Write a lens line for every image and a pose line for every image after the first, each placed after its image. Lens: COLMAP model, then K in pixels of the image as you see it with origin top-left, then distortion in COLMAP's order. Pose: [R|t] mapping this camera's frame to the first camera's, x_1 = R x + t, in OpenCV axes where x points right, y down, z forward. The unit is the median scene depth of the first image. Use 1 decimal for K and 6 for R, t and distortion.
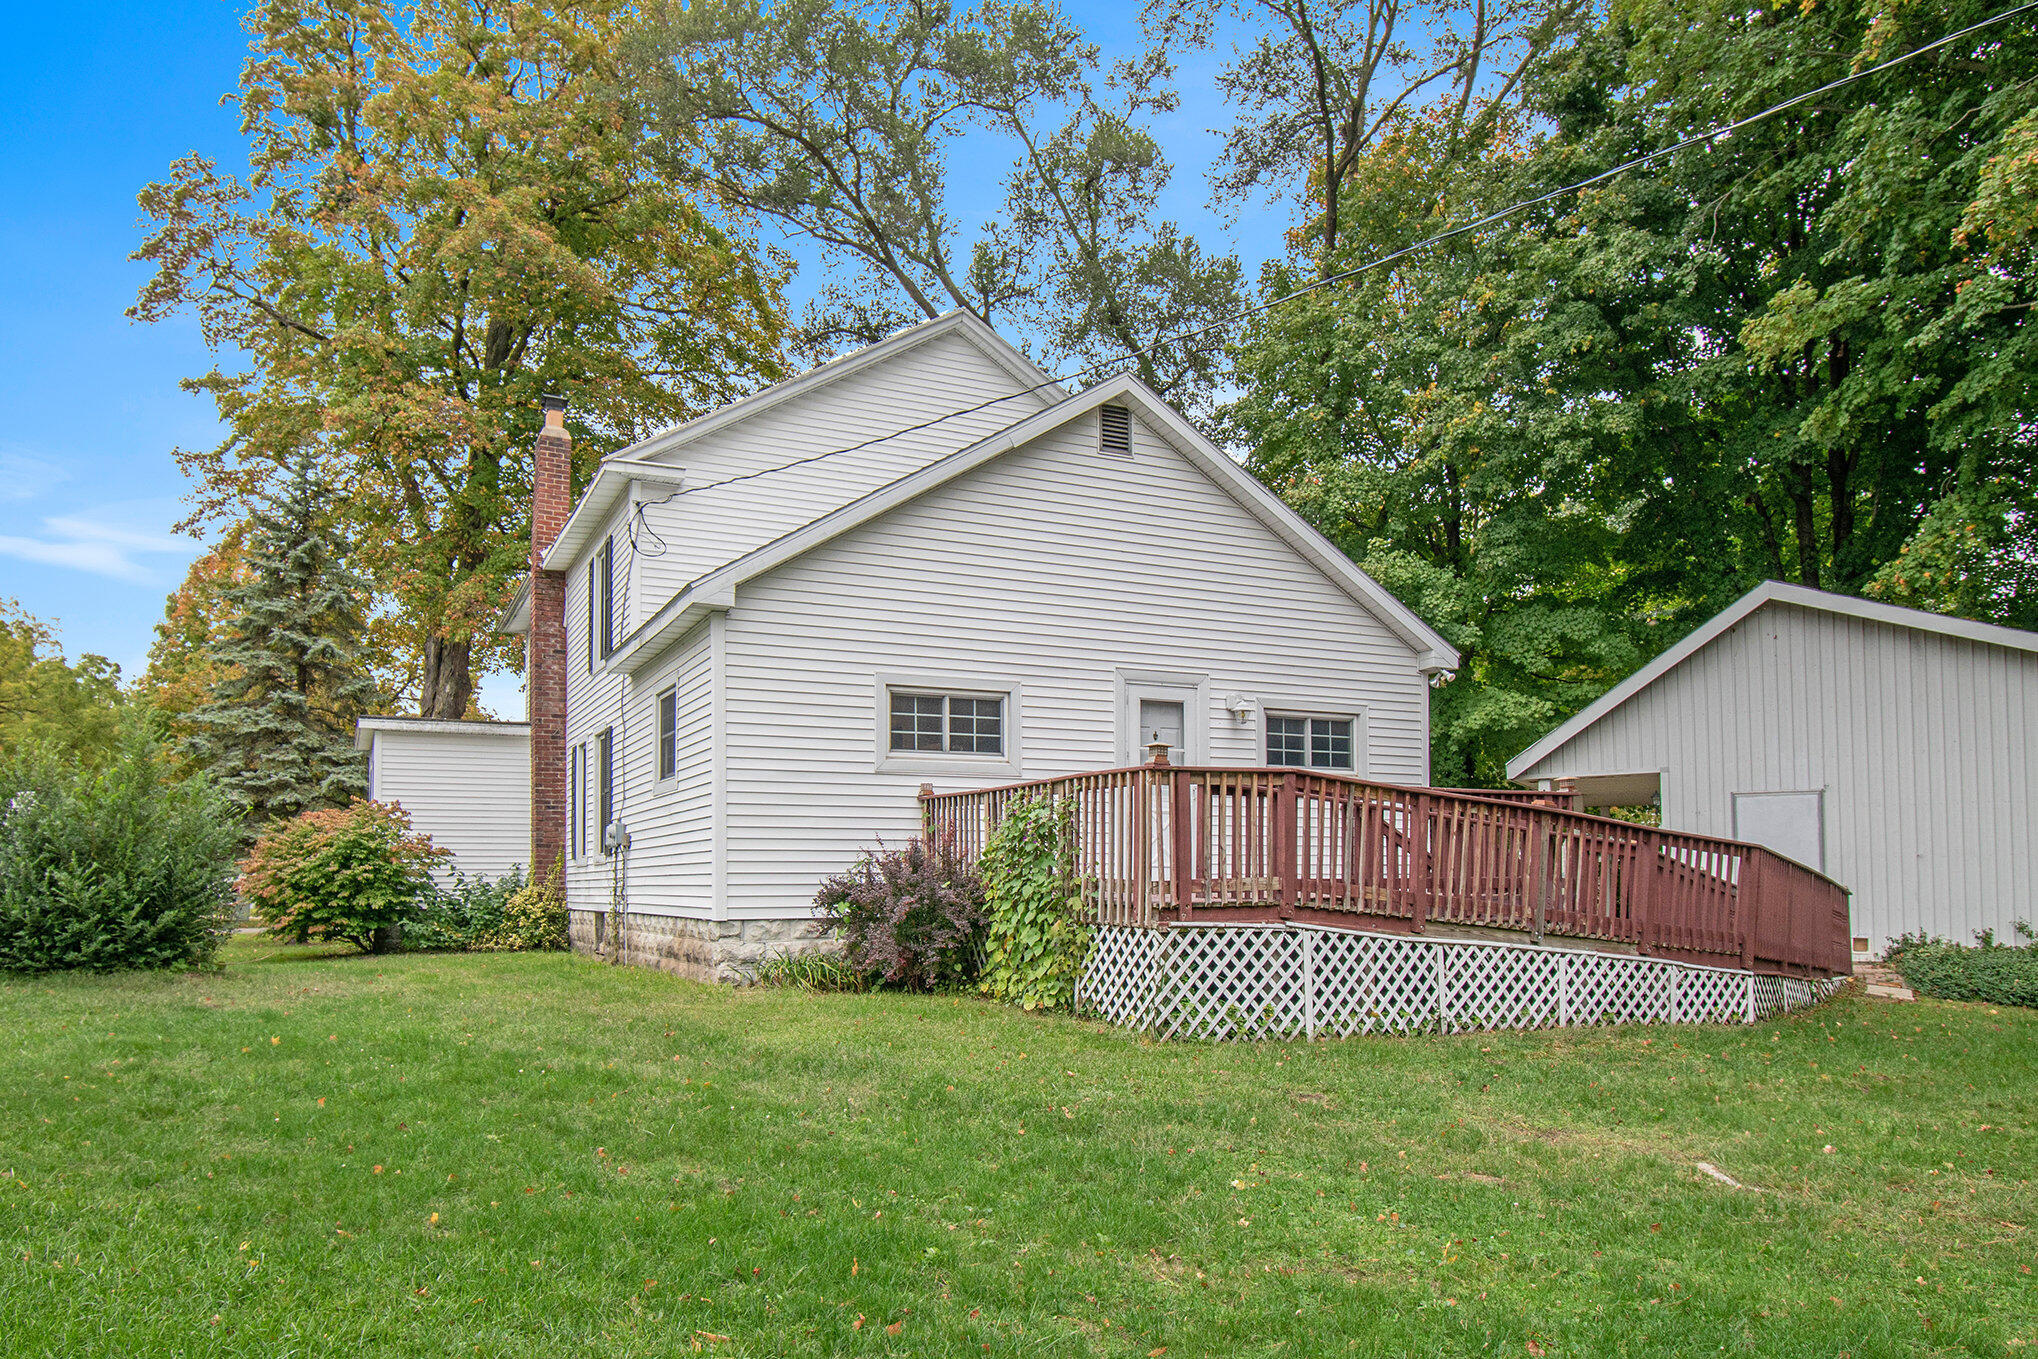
lens RADIAL K [[1309.7, 0, 1014.9], [0, 1309.7, 696.4], [0, 0, 1]] dist [0.002097, -0.000107]
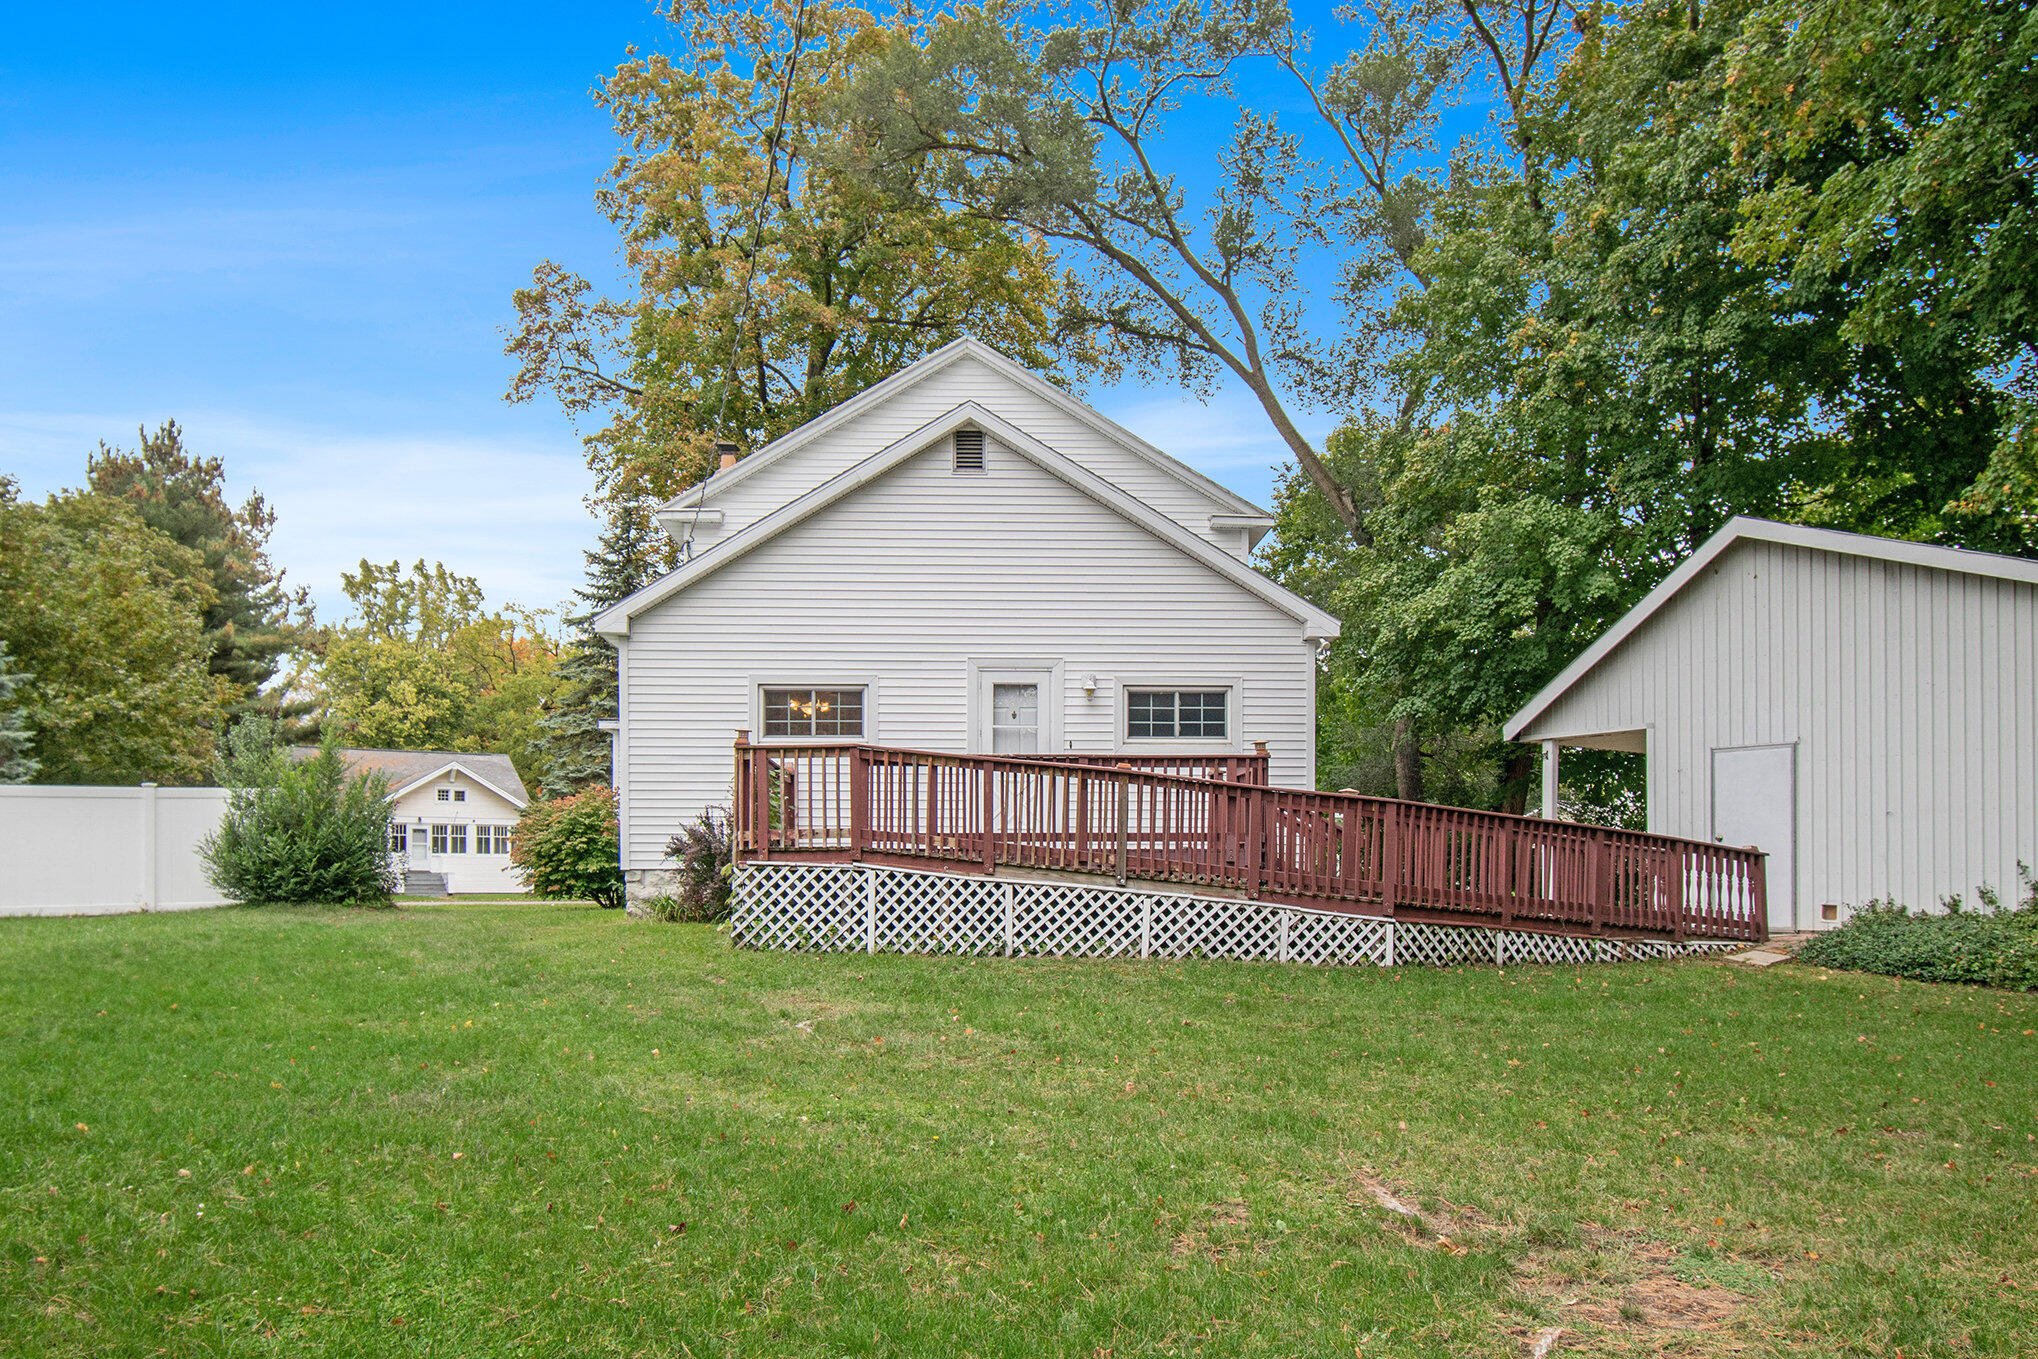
lens RADIAL K [[1466.2, 0, 1022.1], [0, 1466.2, 666.7], [0, 0, 1]] dist [0.010257, -0.002116]
pose [[0.917092, -0.052010, -0.395268, 0.848969], [0.051933, 0.998591, -0.010901, 0.003407], [0.395278, -0.010531, 0.918501, -0.234291]]
